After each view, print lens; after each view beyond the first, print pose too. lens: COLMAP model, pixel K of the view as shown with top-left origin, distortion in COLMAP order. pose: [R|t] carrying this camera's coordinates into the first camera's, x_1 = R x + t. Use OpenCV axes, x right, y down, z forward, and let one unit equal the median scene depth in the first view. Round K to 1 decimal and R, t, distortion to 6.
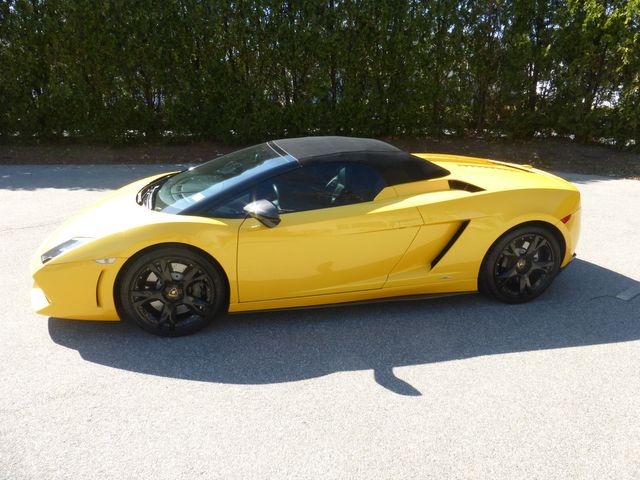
lens RADIAL K [[497.4, 0, 320.2], [0, 497.4, 226.3], [0, 0, 1]] dist [-0.024486, -0.001210]
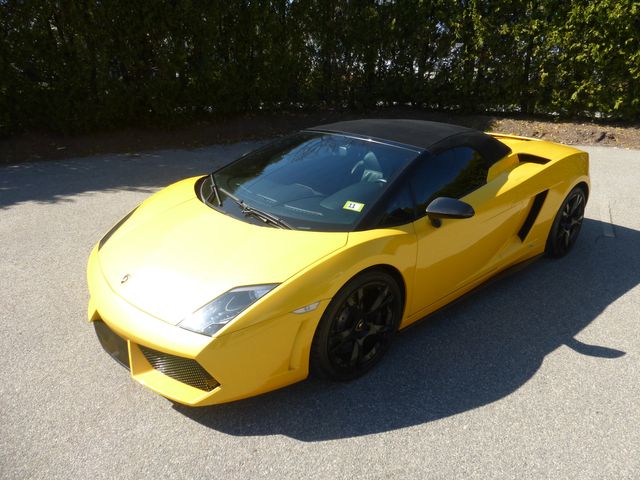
lens RADIAL K [[474.2, 0, 326.8], [0, 474.2, 243.8], [0, 0, 1]] dist [-0.001601, -0.007667]
pose [[0.867260, -0.186258, 0.461701, -0.584398], [0.139162, 0.981108, 0.134393, -0.096826], [-0.478010, -0.052303, 0.876796, 0.292982]]
